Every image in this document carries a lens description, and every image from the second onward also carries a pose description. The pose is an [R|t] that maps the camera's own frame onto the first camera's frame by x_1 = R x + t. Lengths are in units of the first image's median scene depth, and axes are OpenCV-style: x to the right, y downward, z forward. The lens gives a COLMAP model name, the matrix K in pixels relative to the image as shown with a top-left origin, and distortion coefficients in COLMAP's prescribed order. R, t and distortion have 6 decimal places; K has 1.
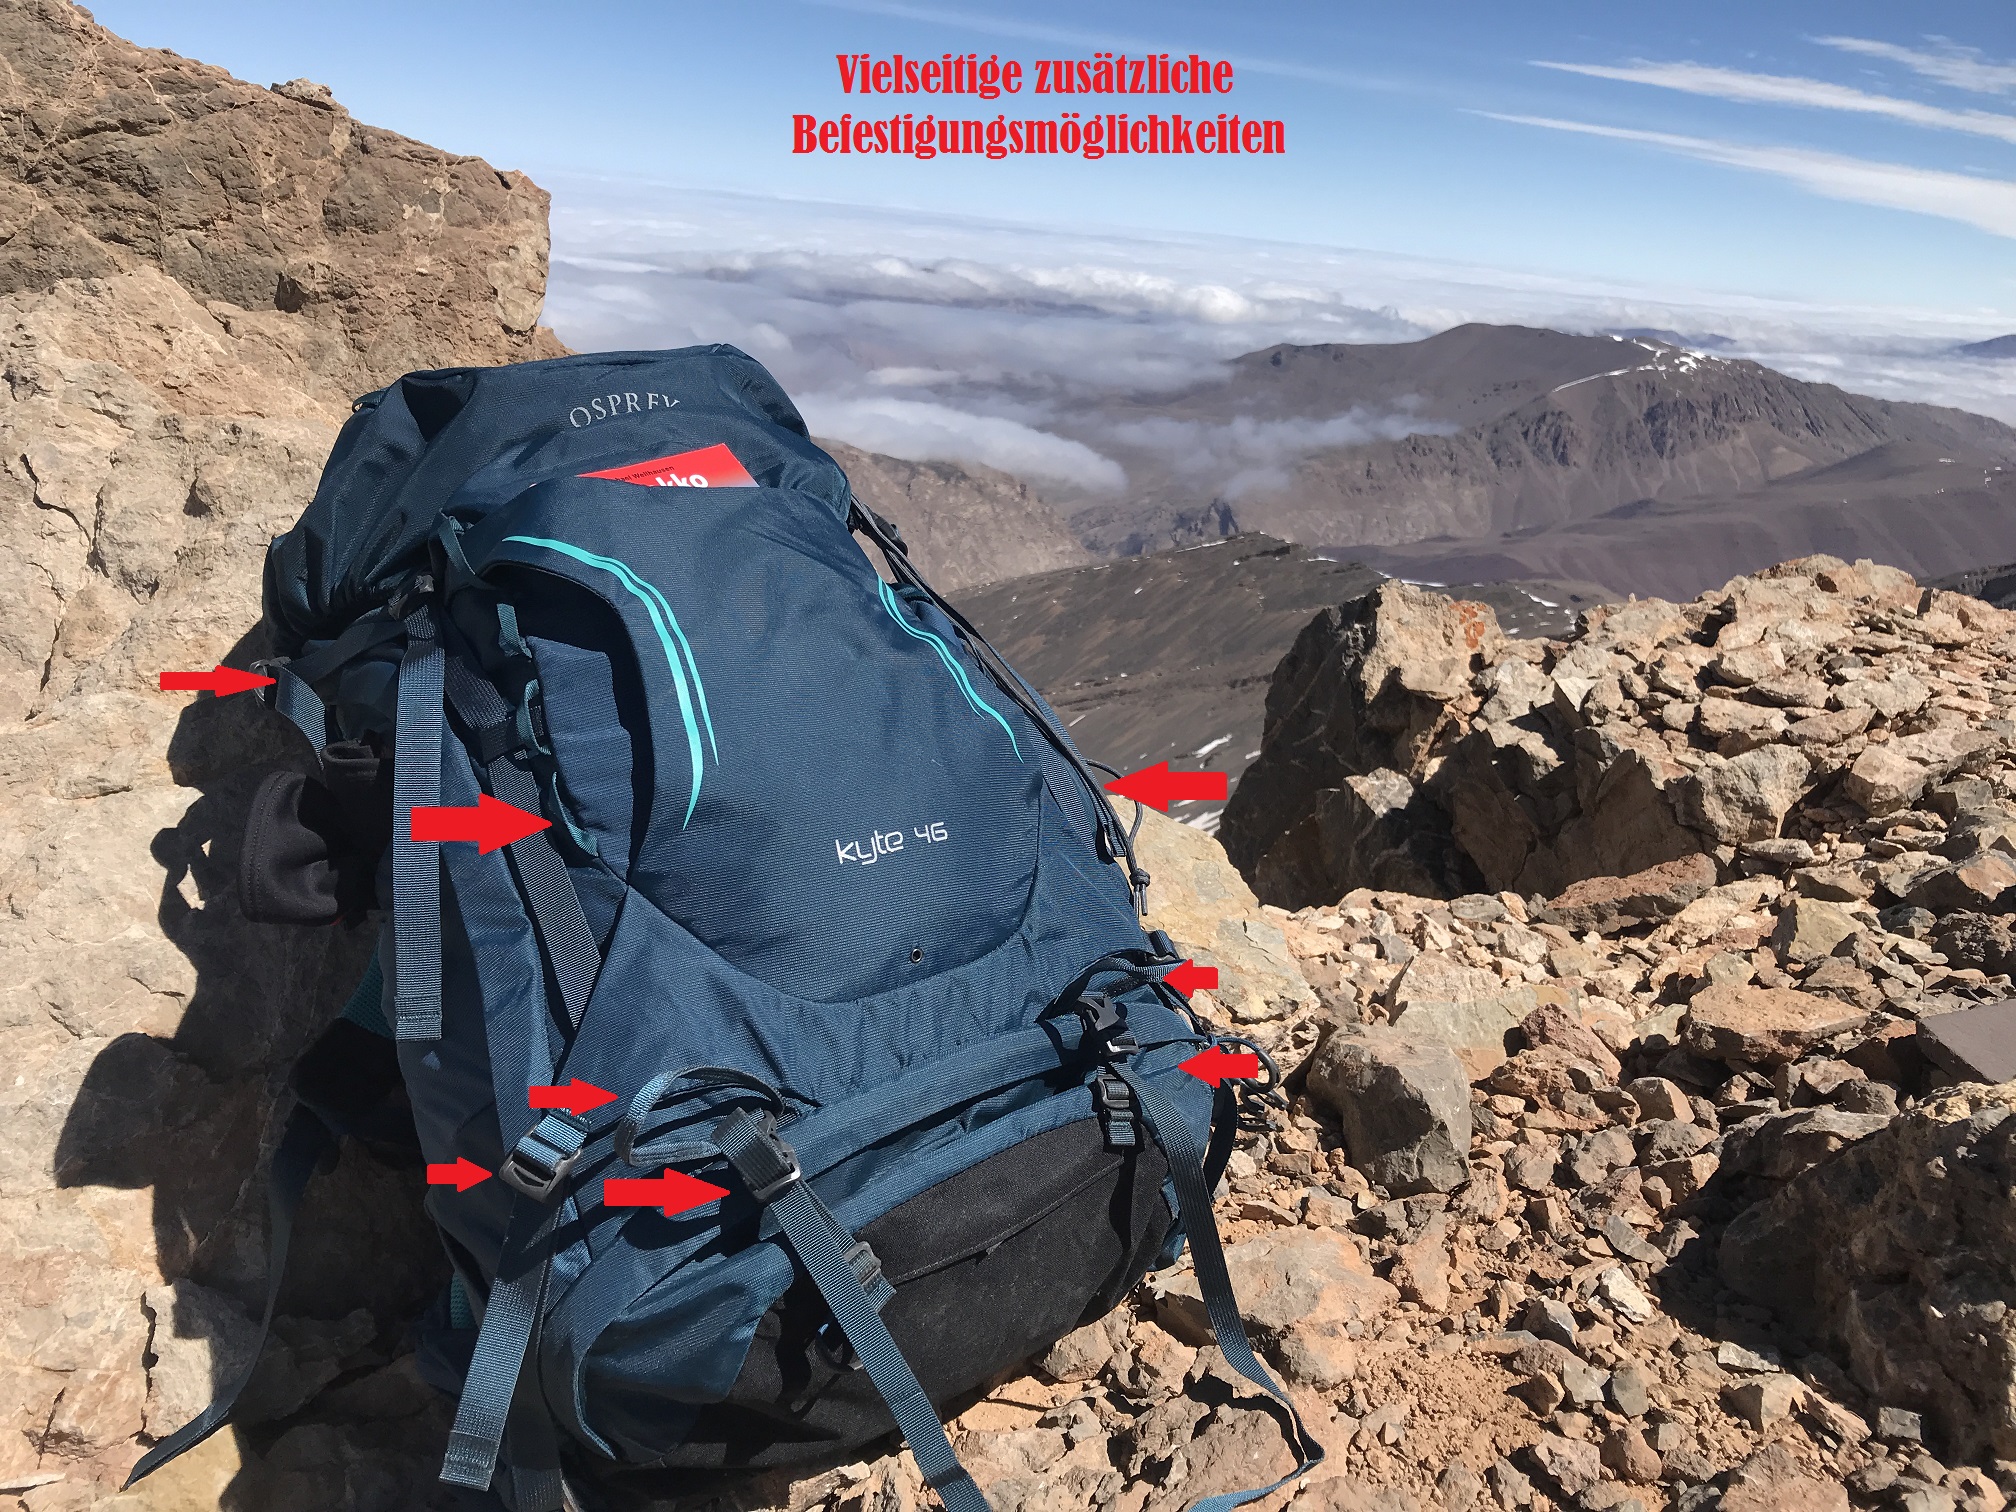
lens RADIAL K [[1605.2, 0, 1008.0], [0, 1605.2, 756.0], [0, 0, 1]] dist [-0.027518, 0.066945]
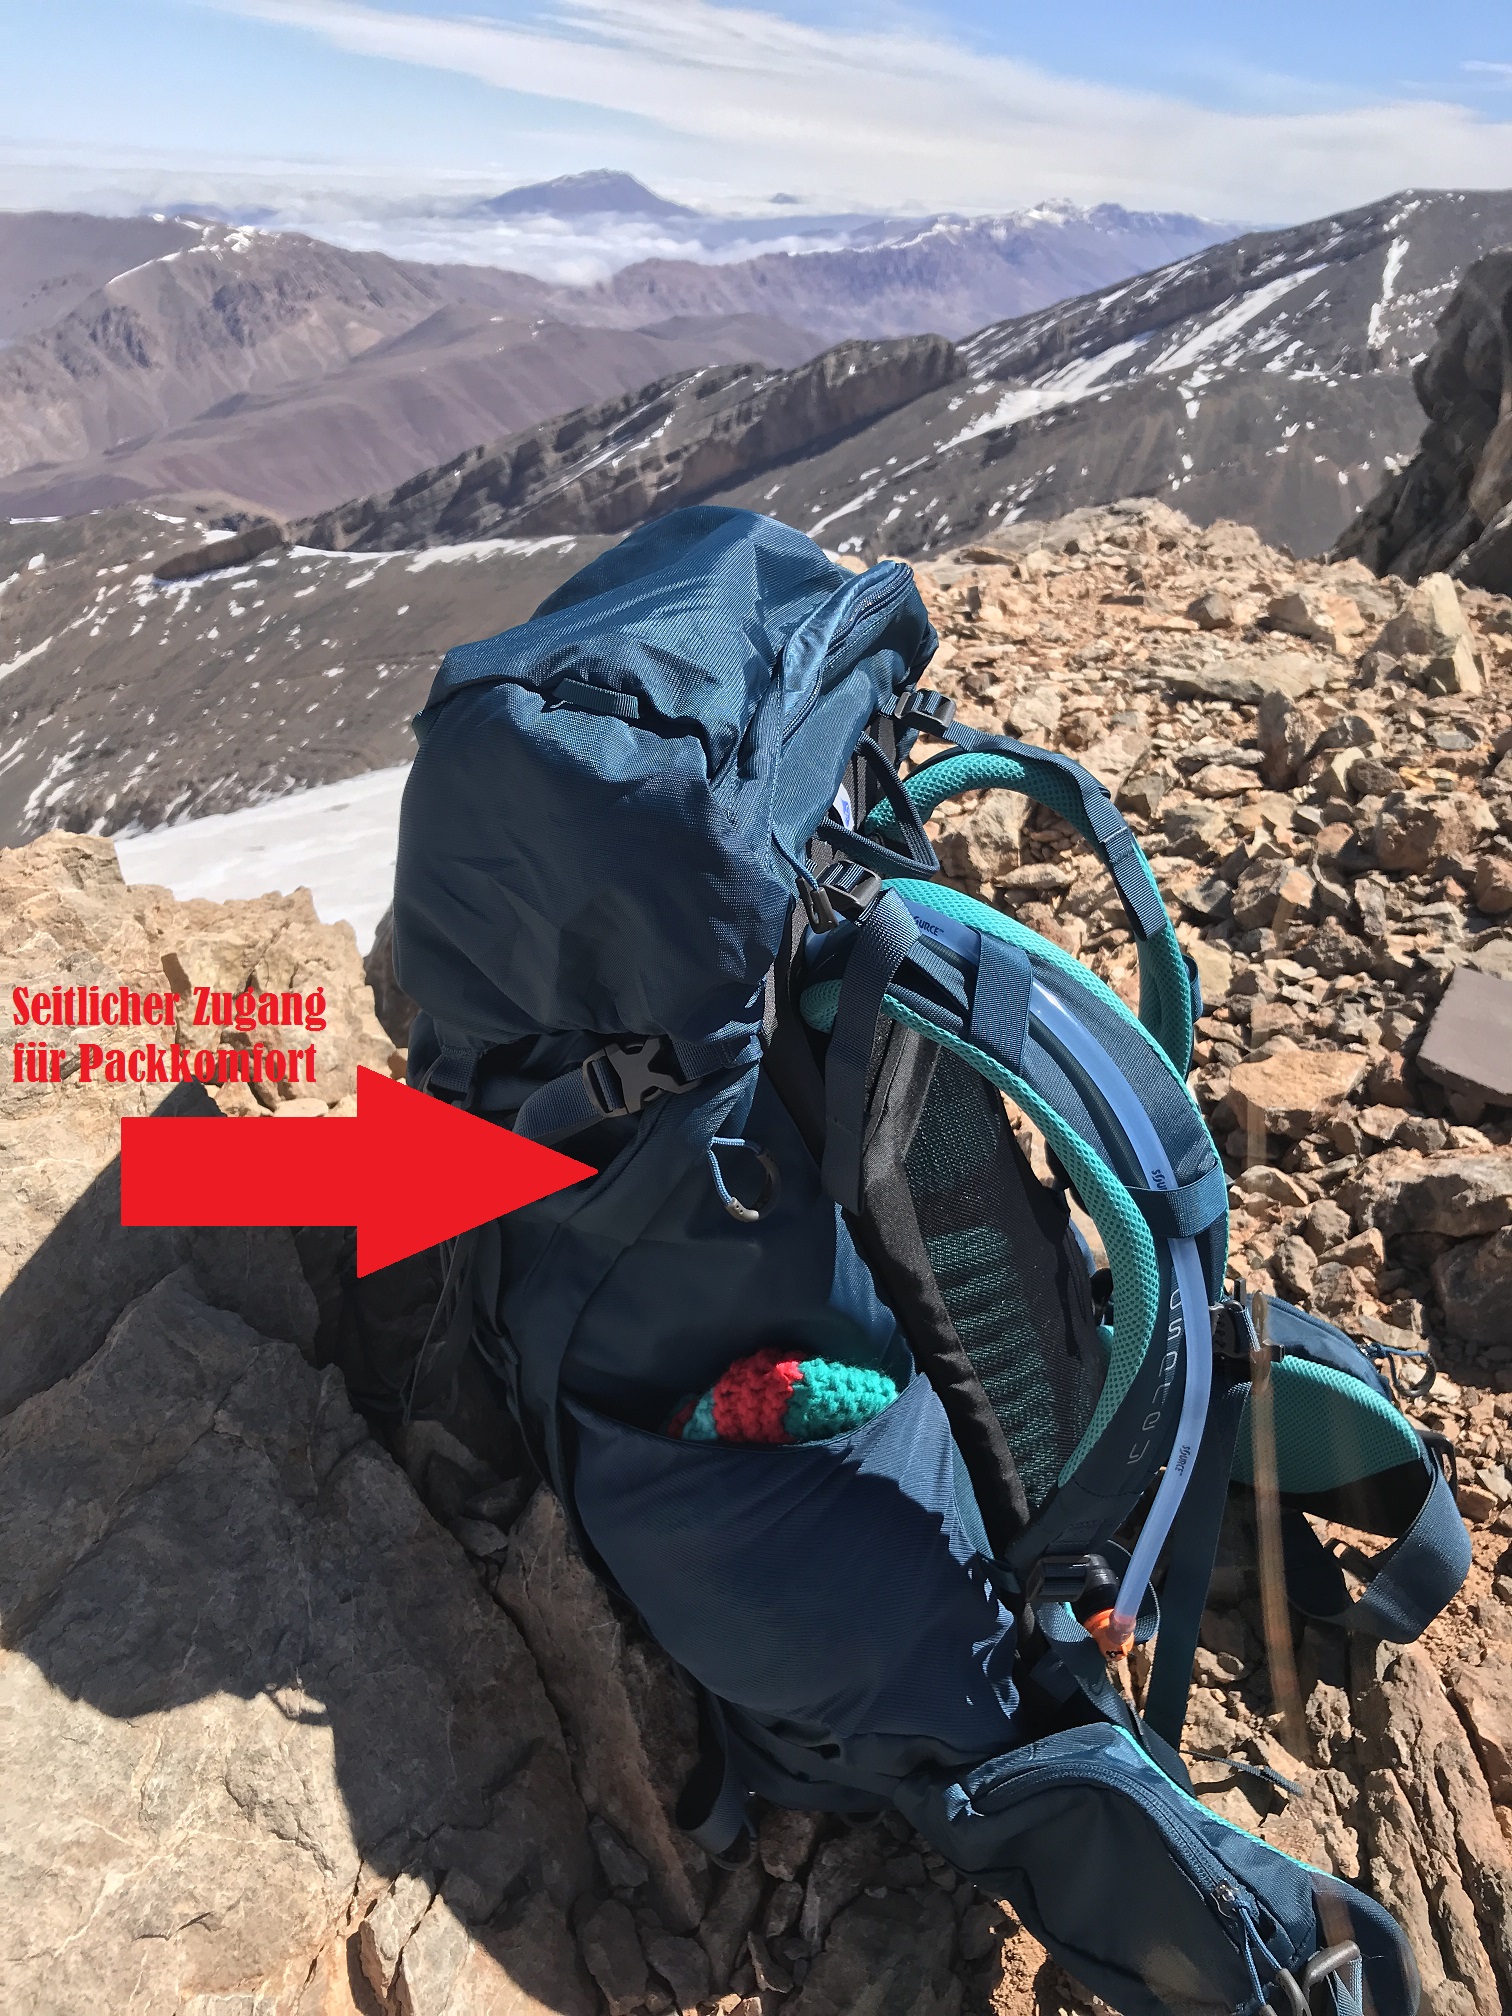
lens RADIAL K [[1605.2, 0, 768.7], [0, 1605.2, 1001.1], [0, 0, 1]] dist [-0.027518, 0.066945]
pose [[0.796121, -0.324993, 0.510462, -0.441722], [0.228186, 0.942502, 0.244176, -0.284817], [-0.560466, -0.077913, 0.824504, 0.251141]]
